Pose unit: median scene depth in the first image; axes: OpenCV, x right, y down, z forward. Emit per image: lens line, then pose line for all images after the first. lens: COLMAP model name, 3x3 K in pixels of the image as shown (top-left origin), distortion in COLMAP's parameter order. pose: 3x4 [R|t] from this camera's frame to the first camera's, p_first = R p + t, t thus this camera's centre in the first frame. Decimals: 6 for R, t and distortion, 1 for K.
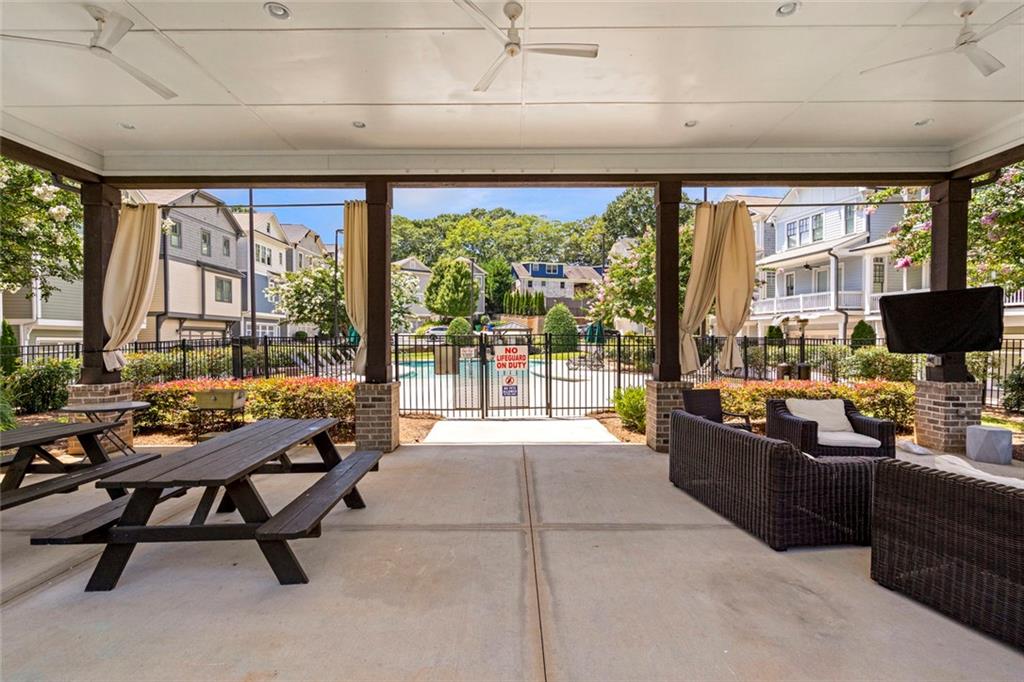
lens RADIAL K [[476.7, 0, 507.9], [0, 476.7, 341.5], [0, 0, 1]] dist [-0.003616, 0.002325]
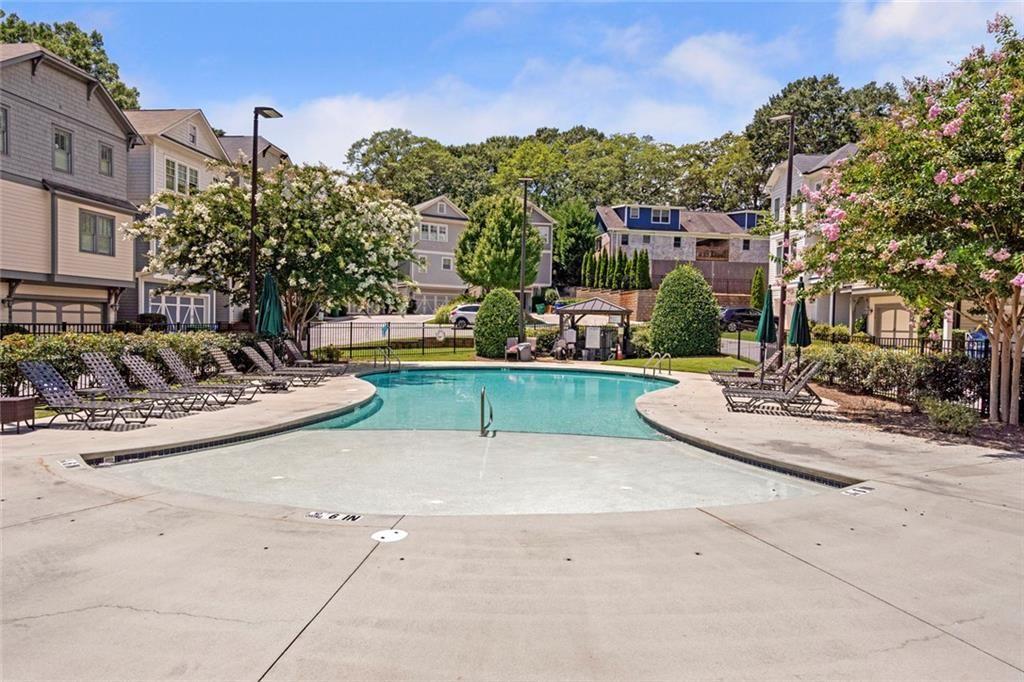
lens RADIAL K [[659.4, 0, 518.4], [0, 659.4, 340.7], [0, 0, 1]] dist [0.026907, 0.001765]
pose [[0.994324, 0.024449, -0.103545, 0.000569], [-0.022430, 0.999536, 0.020627, -0.003192], [0.104001, -0.018188, 0.994411, 0.138295]]
